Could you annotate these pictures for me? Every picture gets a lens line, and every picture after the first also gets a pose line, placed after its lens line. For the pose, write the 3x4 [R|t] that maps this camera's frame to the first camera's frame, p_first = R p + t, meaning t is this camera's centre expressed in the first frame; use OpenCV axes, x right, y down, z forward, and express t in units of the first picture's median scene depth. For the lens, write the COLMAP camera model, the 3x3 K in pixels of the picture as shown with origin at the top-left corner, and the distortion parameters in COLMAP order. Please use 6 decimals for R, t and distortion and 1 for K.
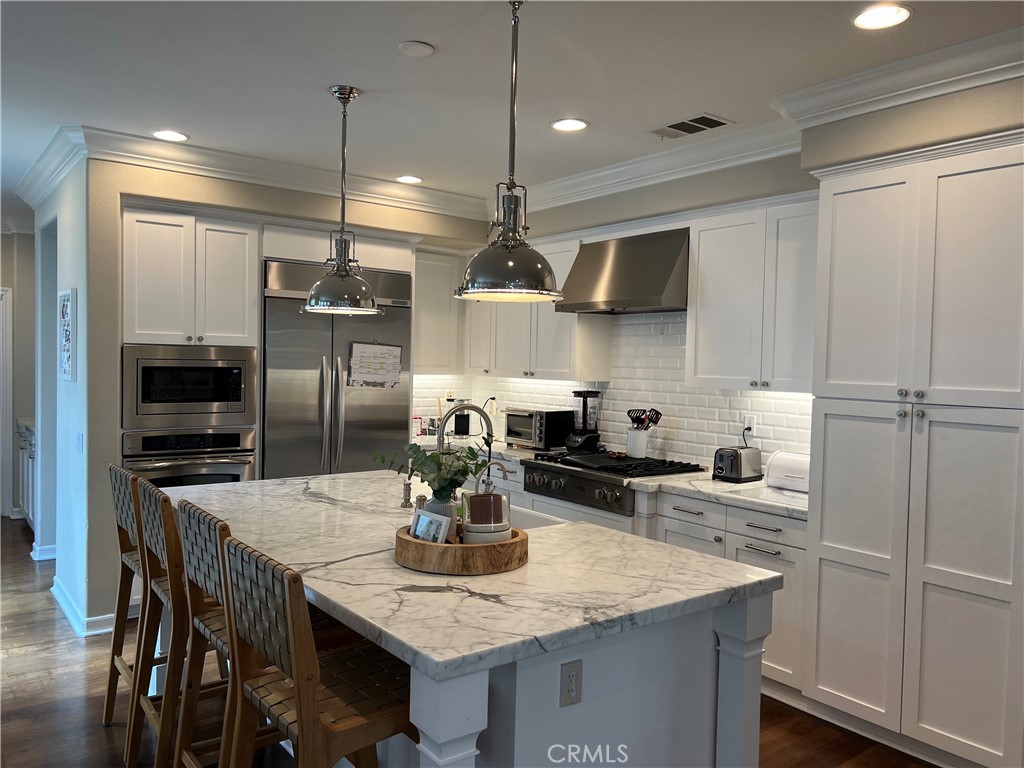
lens RADIAL K [[769.0, 0, 512.0], [0, 769.0, 384.0], [0, 0, 1]] dist [0.077734, -0.090775]
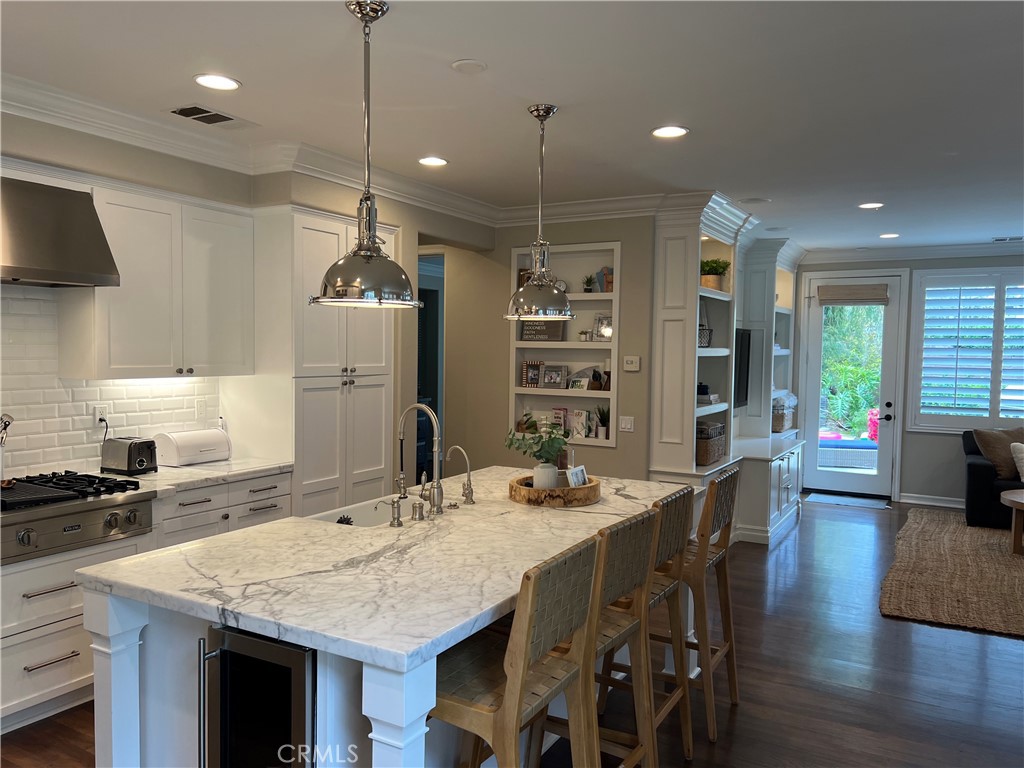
lens RADIAL K [[769.0, 0, 512.0], [0, 769.0, 384.0], [0, 0, 1]] dist [0.077734, -0.090775]
pose [[-0.376767, -0.072636, 0.923456, -0.890445], [0.005674, 0.996721, 0.080713, -0.069993], [-0.926291, 0.035649, -0.375120, 1.054879]]
